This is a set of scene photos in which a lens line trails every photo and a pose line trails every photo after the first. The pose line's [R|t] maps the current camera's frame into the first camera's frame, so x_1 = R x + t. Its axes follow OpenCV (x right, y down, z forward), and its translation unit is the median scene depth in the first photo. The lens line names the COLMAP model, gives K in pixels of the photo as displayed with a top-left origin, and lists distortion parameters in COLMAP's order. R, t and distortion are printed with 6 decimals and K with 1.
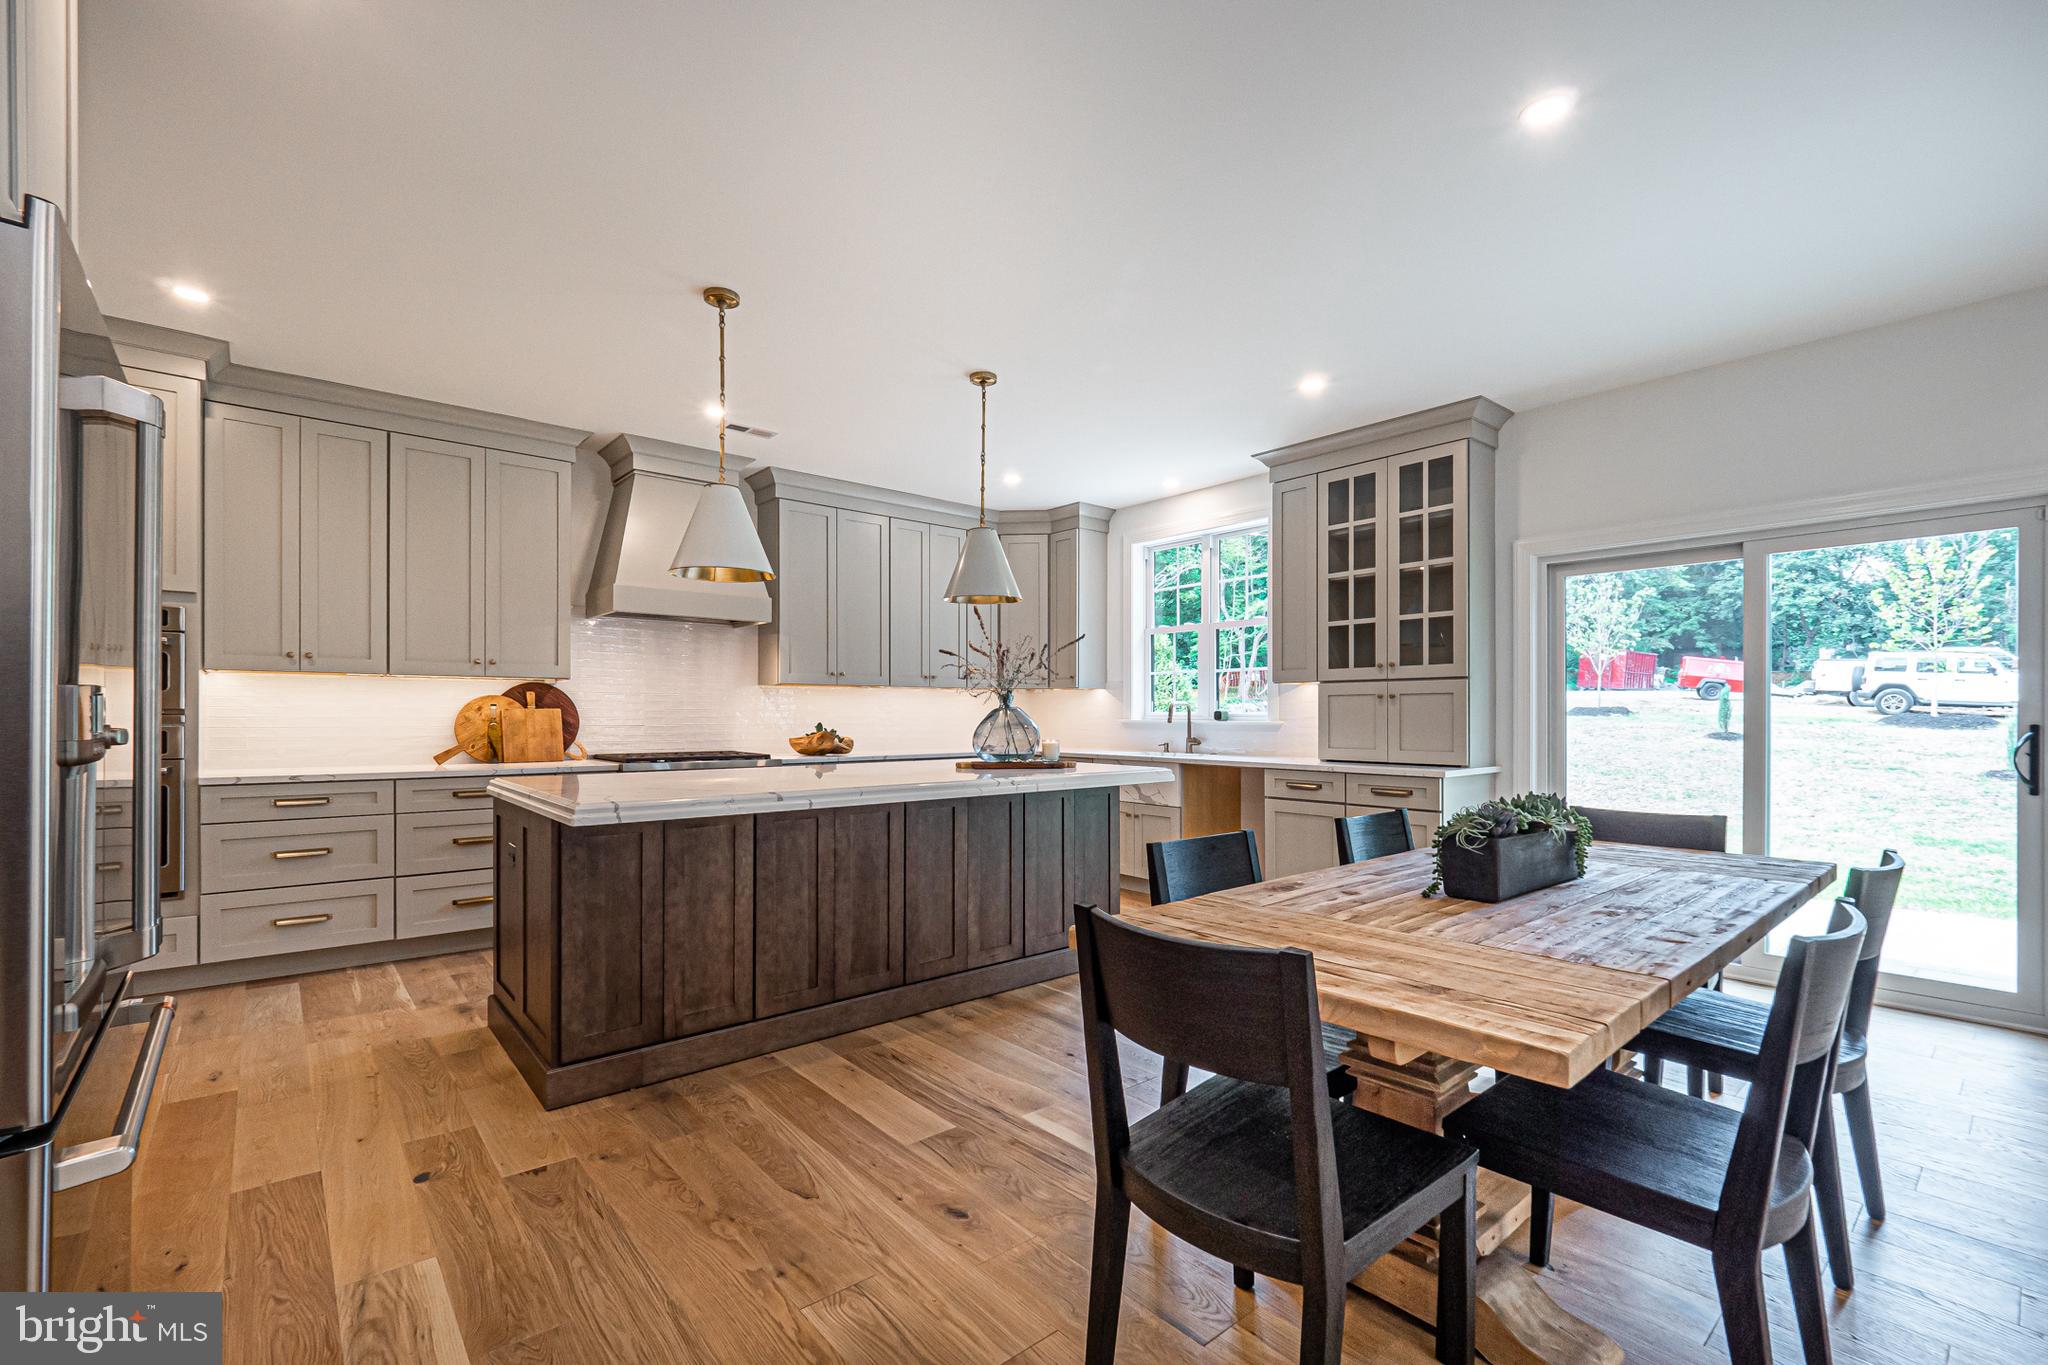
lens RADIAL K [[883.6, 0, 995.3], [0, 883.6, 719.6], [0, 0, 1]] dist [0.000350, -0.000439]
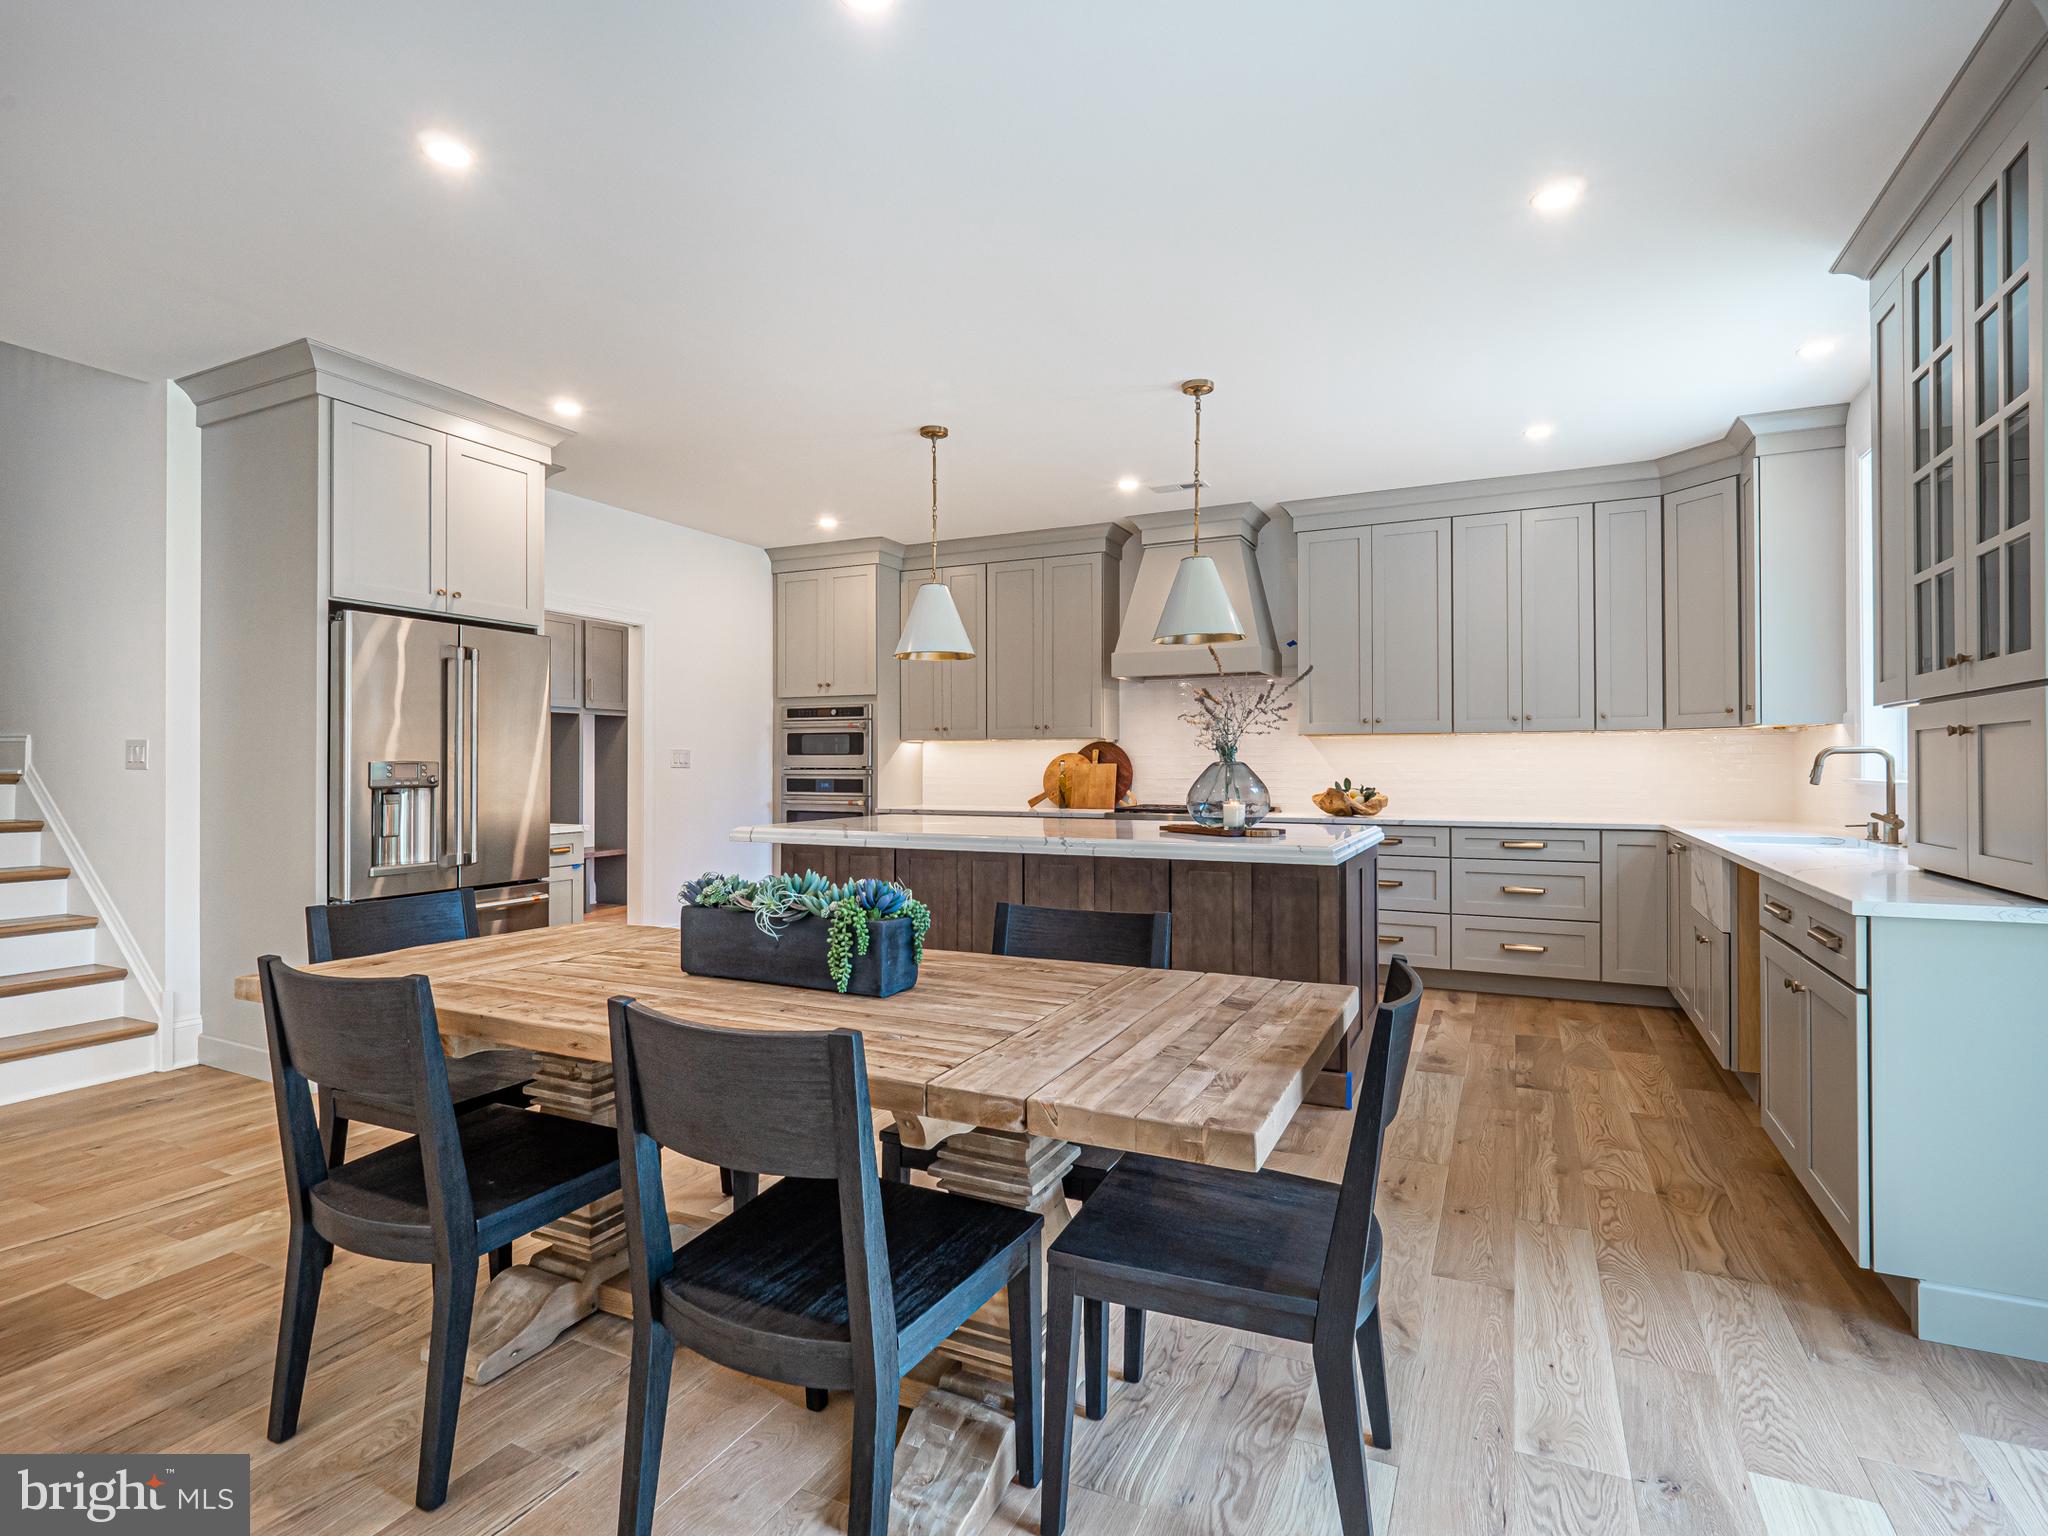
lens RADIAL K [[1023.2, 0, 1024.0], [0, 1023.2, 768.0], [0, 0, 1]] dist [-0.003763, -0.000516]
pose [[0.419213, 0.000650, -0.907888, 0.719311], [-0.004564, 0.999989, -0.001391, -0.004483], [0.907876, 0.004727, 0.419211, 0.357779]]
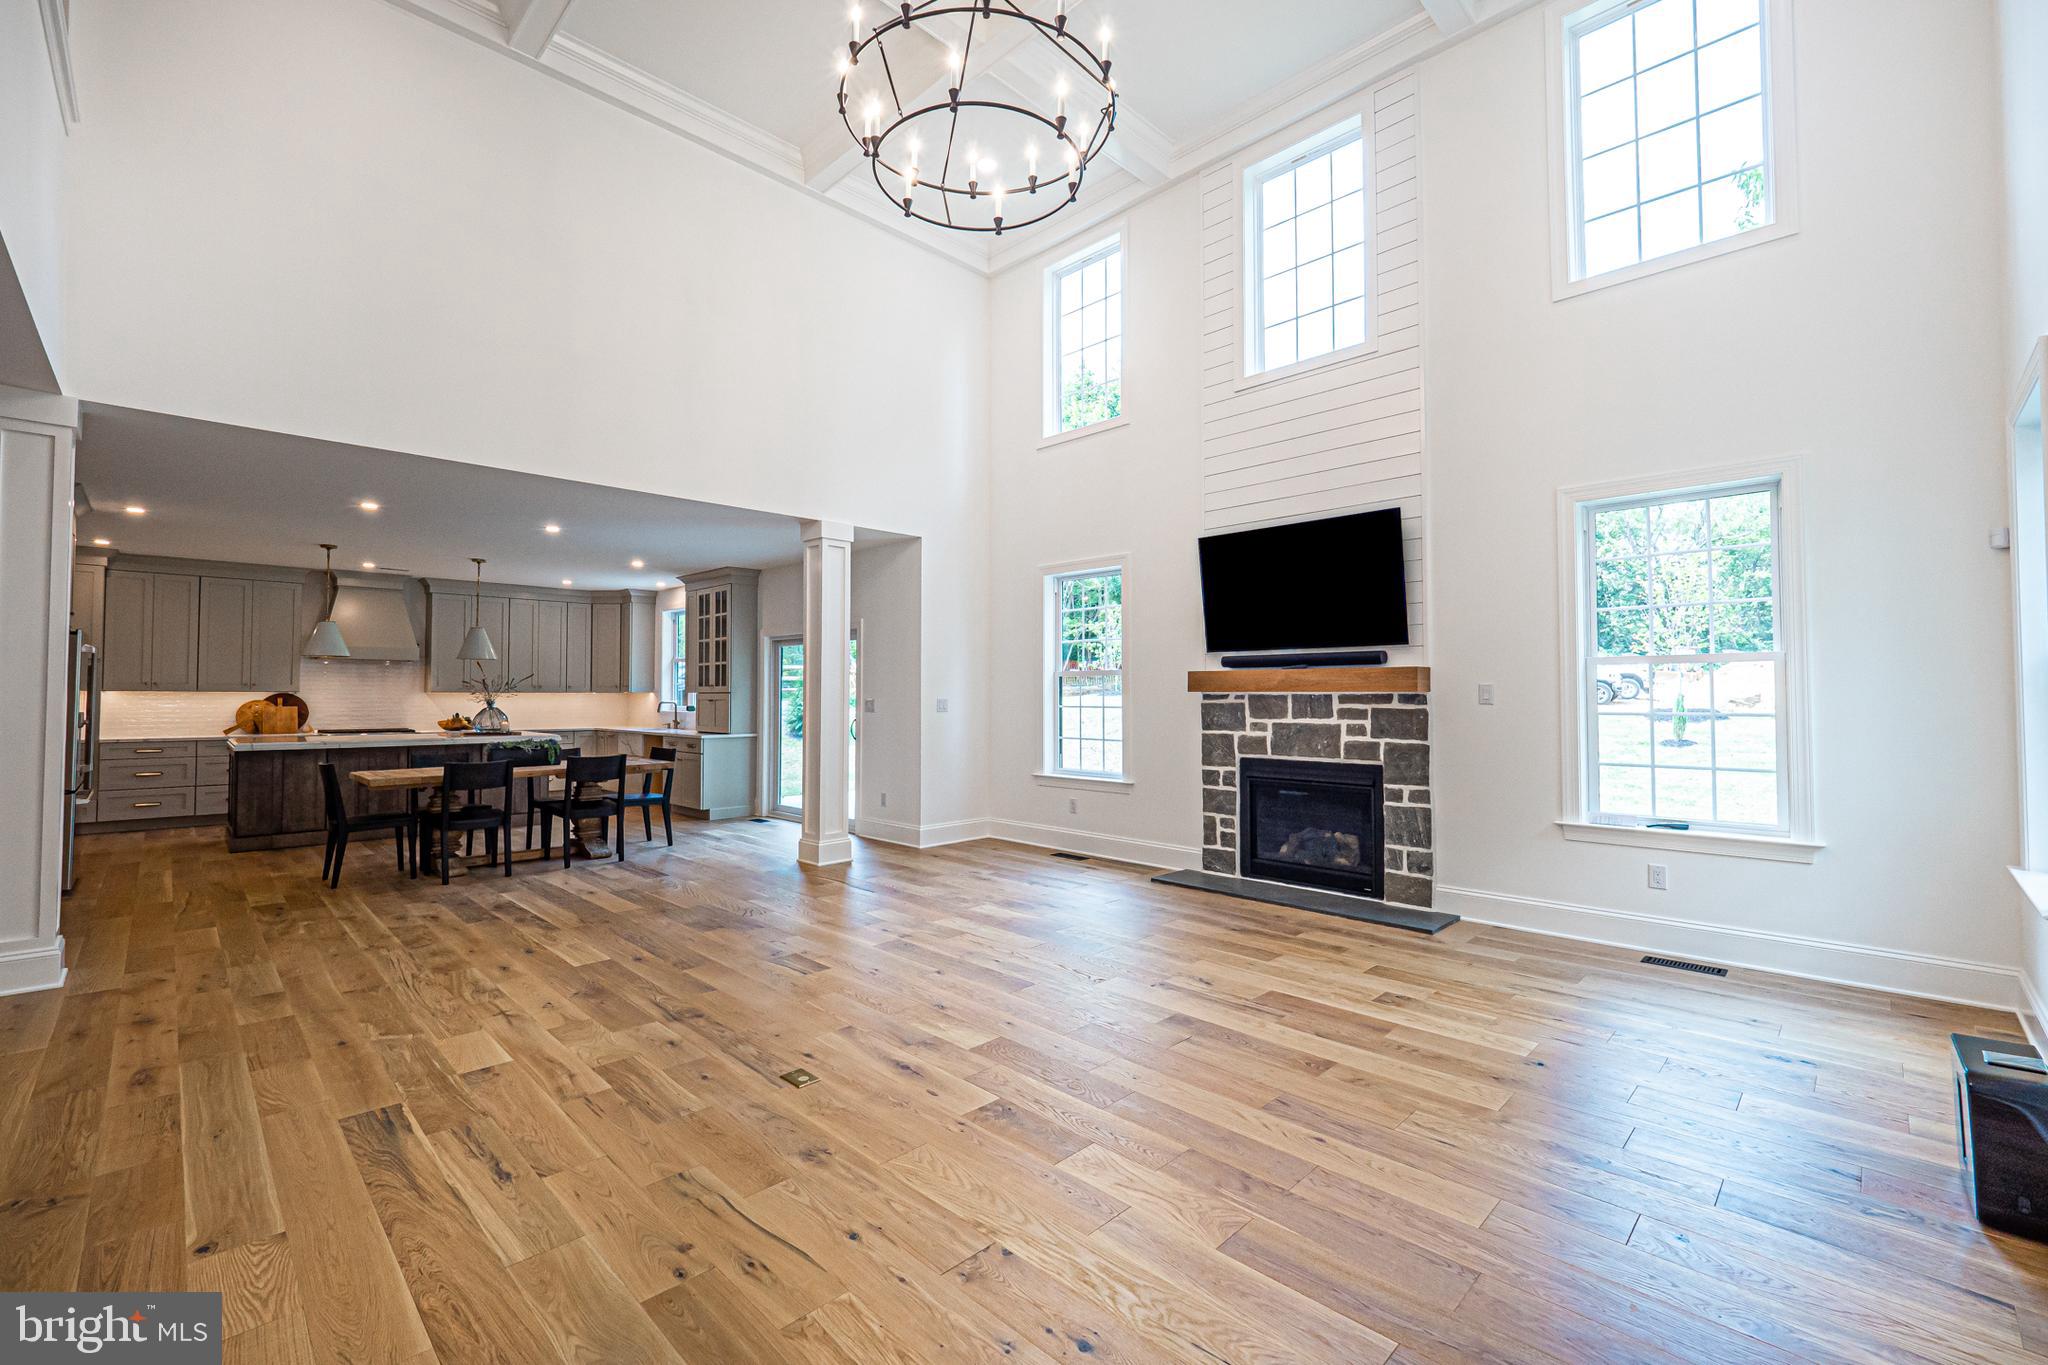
lens RADIAL K [[866.5, 0, 983.9], [0, 866.5, 677.7], [0, 0, 1]] dist [0.000456, 0.000043]
pose [[0.997467, 0.003059, 0.071063, 0.944933], [-0.001081, 0.999611, -0.027856, -0.025583], [-0.071121, 0.027709, 0.997083, -1.086042]]
